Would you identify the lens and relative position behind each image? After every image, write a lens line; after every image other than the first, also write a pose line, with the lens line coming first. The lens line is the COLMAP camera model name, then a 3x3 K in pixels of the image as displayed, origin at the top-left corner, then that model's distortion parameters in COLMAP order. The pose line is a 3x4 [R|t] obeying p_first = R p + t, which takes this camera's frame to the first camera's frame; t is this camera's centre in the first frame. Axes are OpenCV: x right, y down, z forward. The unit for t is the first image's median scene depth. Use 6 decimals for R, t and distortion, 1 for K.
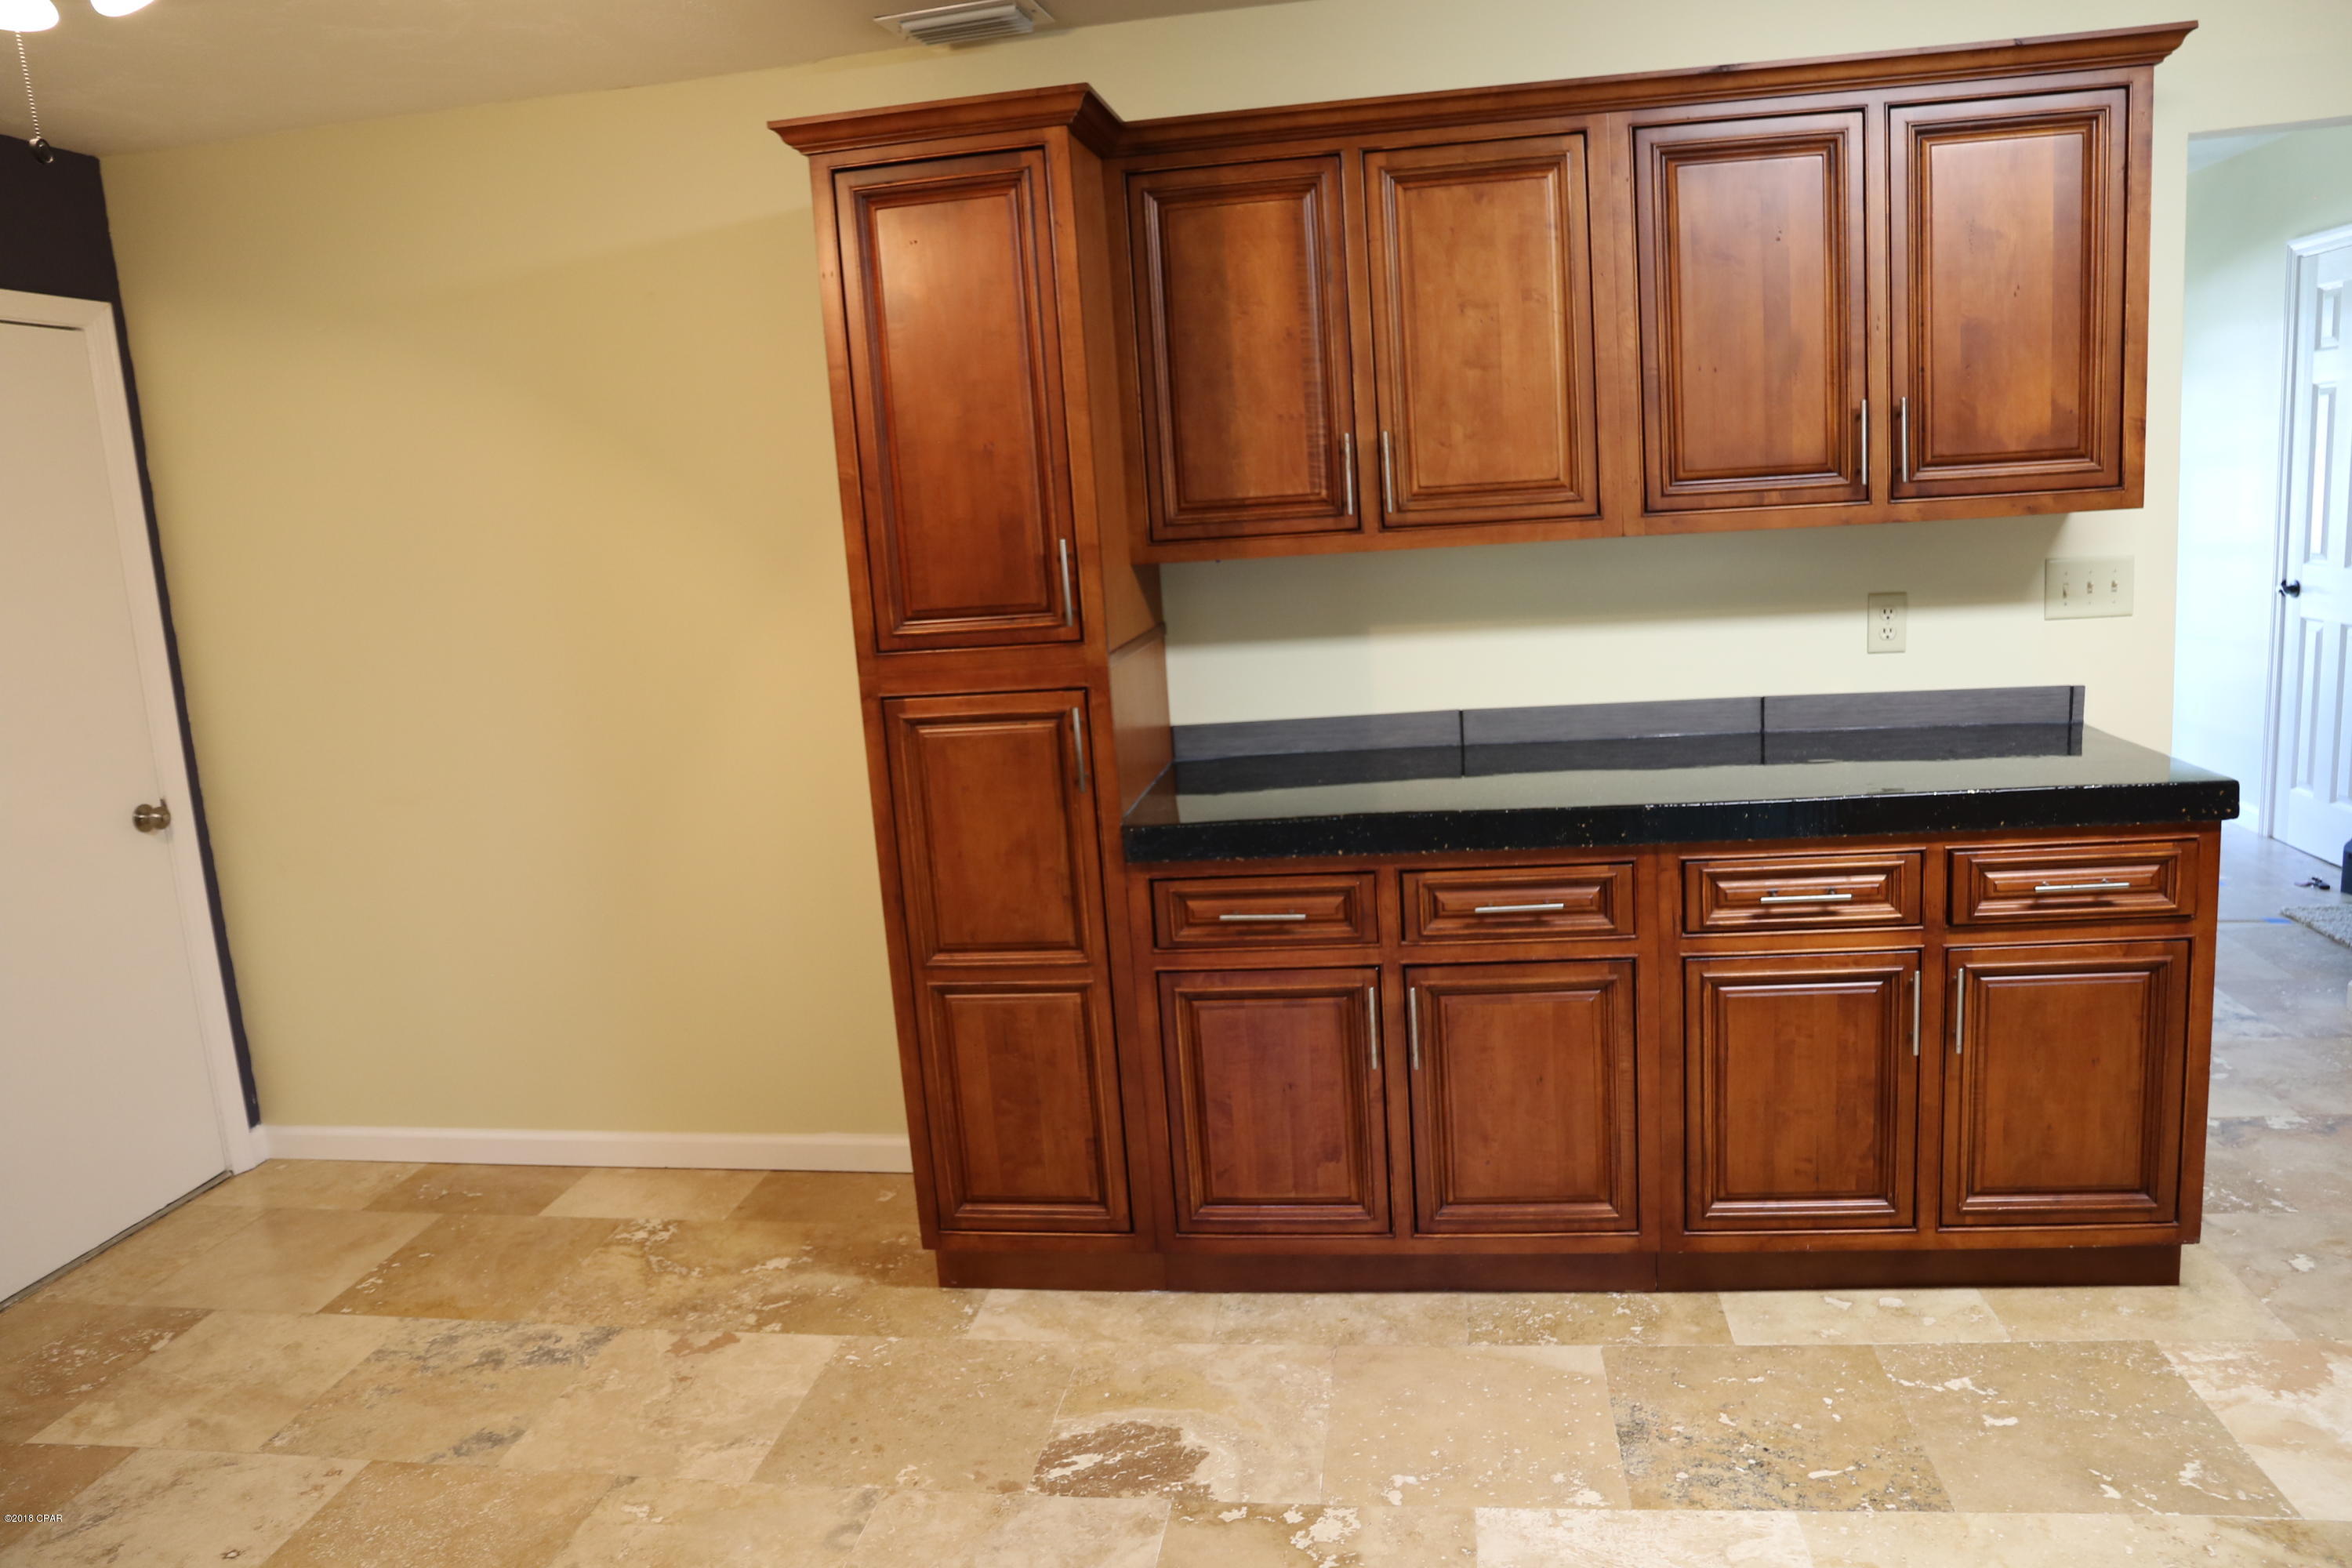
lens RADIAL K [[1605.0, 0, 1173.2], [0, 1605.0, 762.1], [0, 0, 1]] dist [-0.121338, 0.080049]
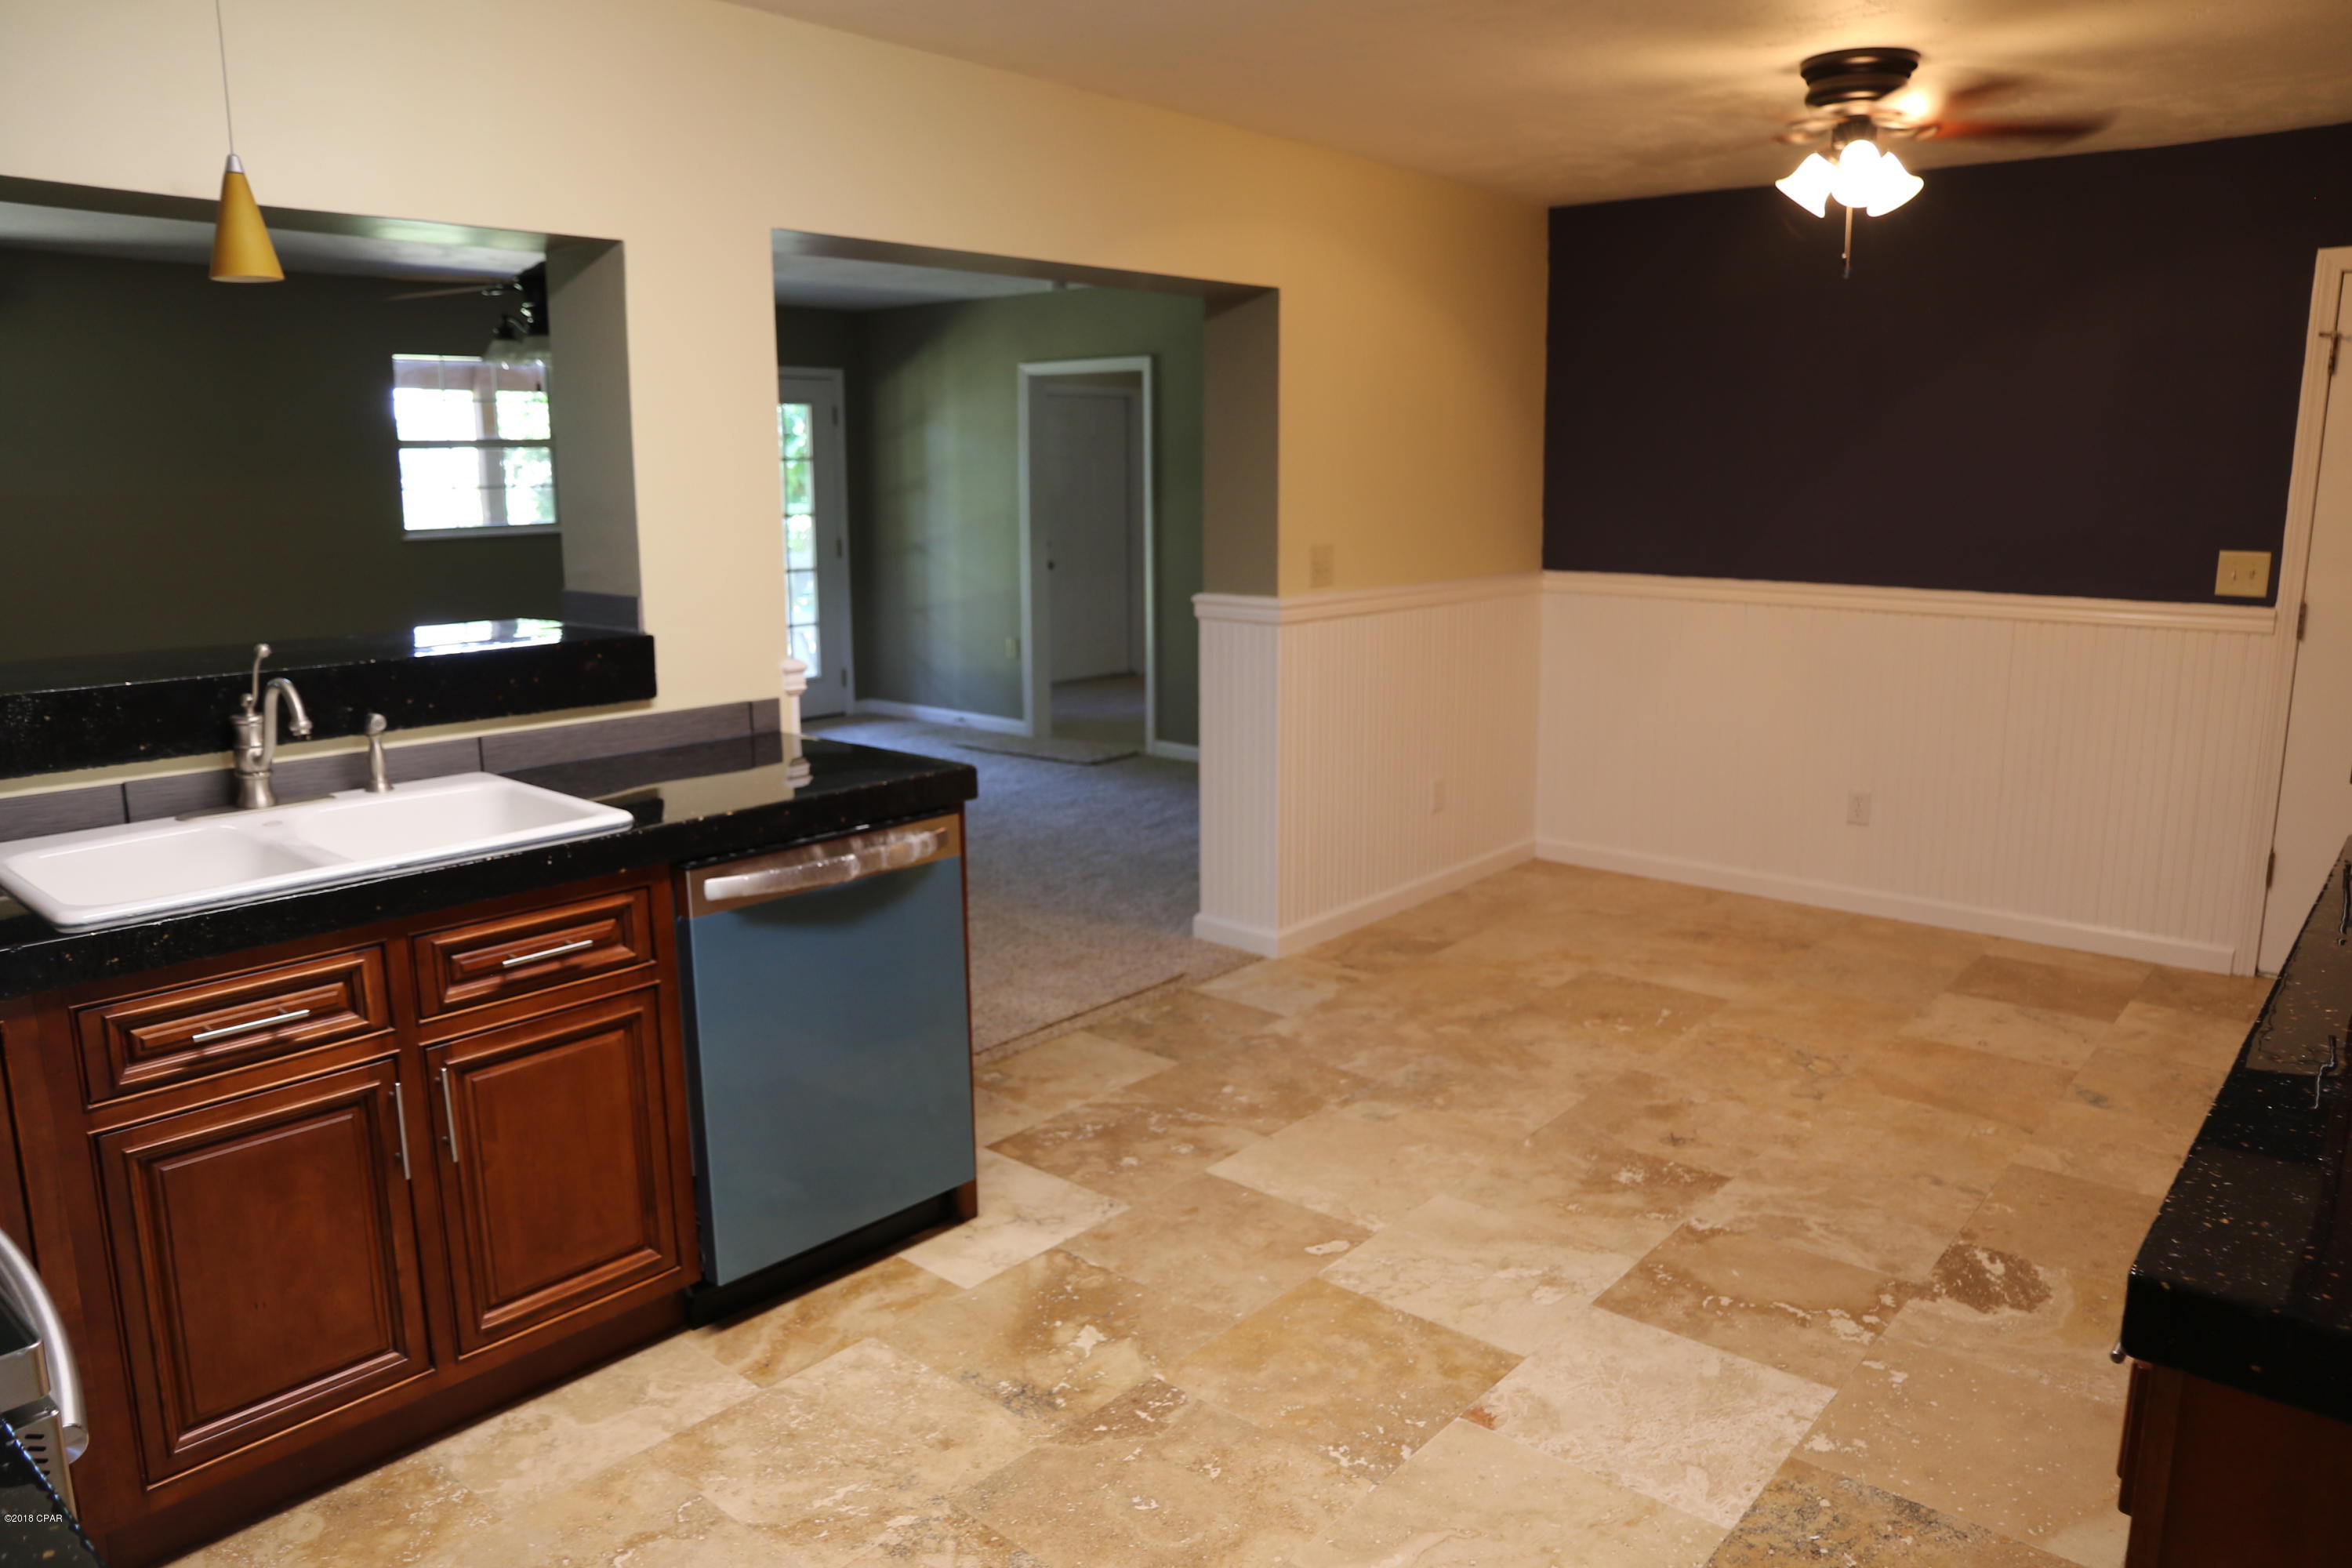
lens RADIAL K [[1605.0, 0, 1167.7], [0, 1605.0, 769.4], [0, 0, 1]] dist [-0.121338, 0.080049]
pose [[-0.532772, 0.227410, -0.815131, 1.036489], [-0.100185, 0.939495, 0.327586, -0.212310], [0.840308, 0.256193, -0.477753, 0.837923]]
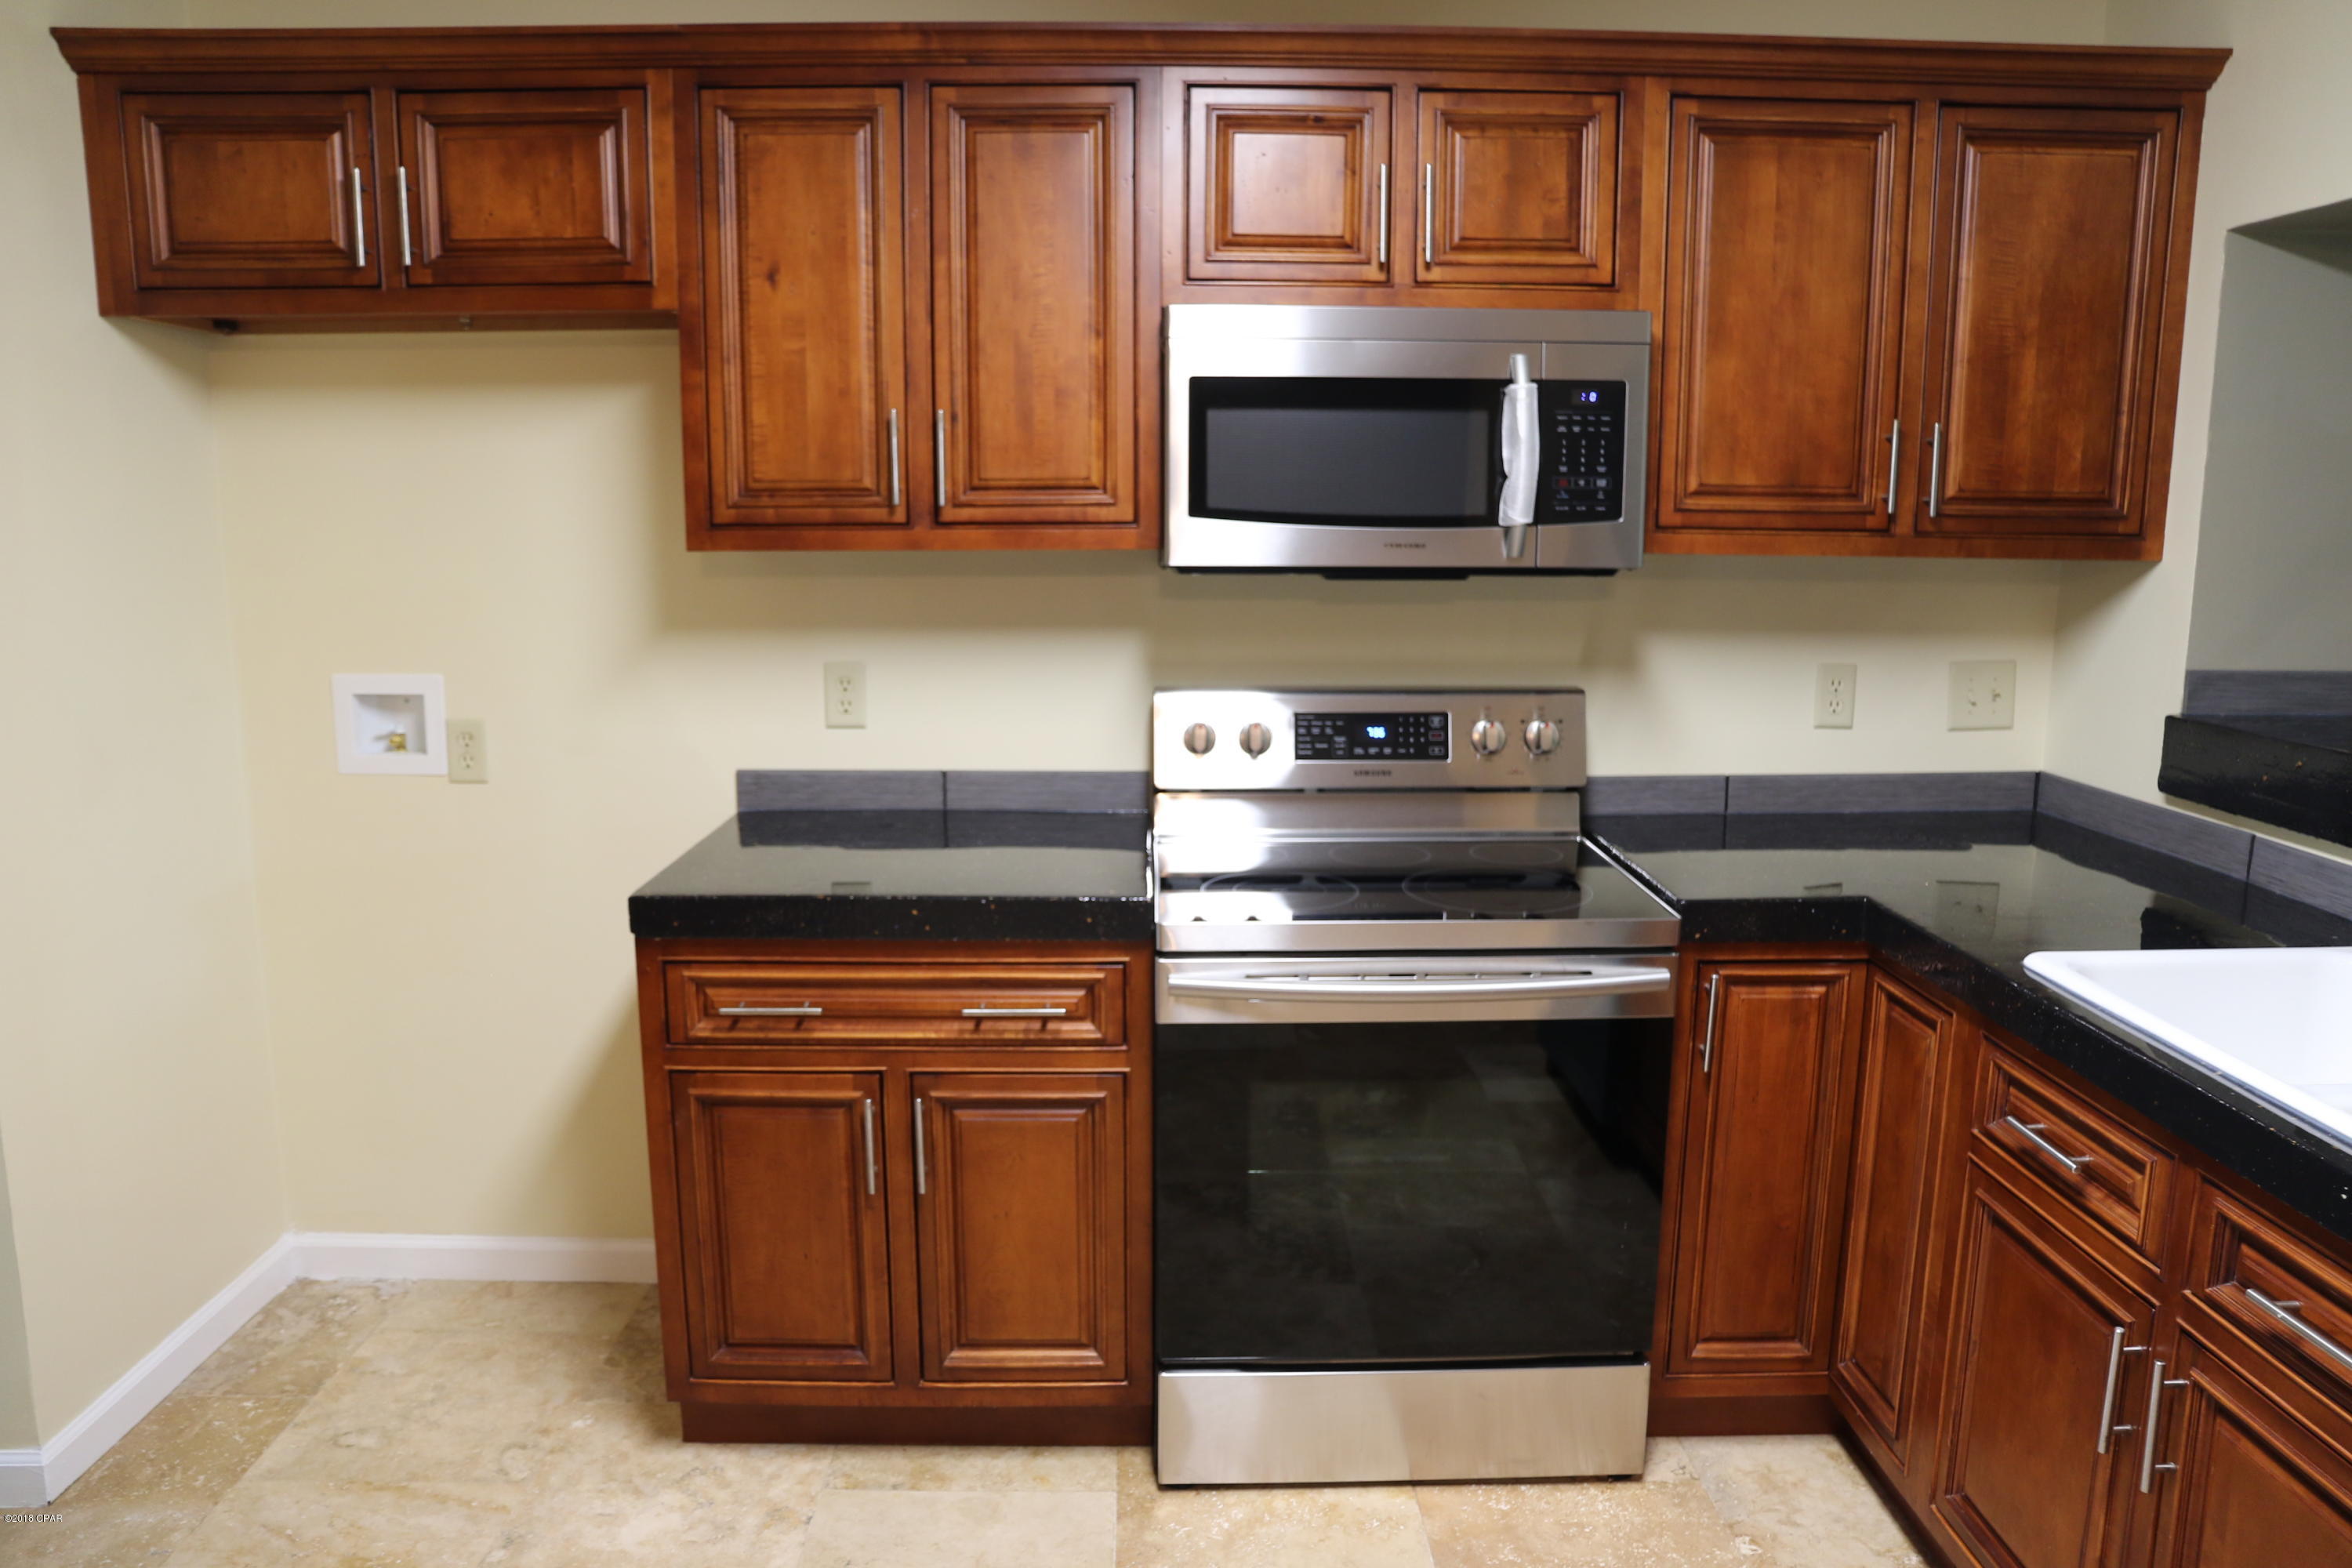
lens RADIAL K [[1605.0, 0, 1171.3], [0, 1605.0, 767.1], [0, 0, 1]] dist [-0.121338, 0.080049]
pose [[-0.165121, -0.092486, 0.981927, 0.124435], [0.174255, 0.977196, 0.121343, -0.102980], [-0.970758, 0.191142, -0.145239, 0.558347]]
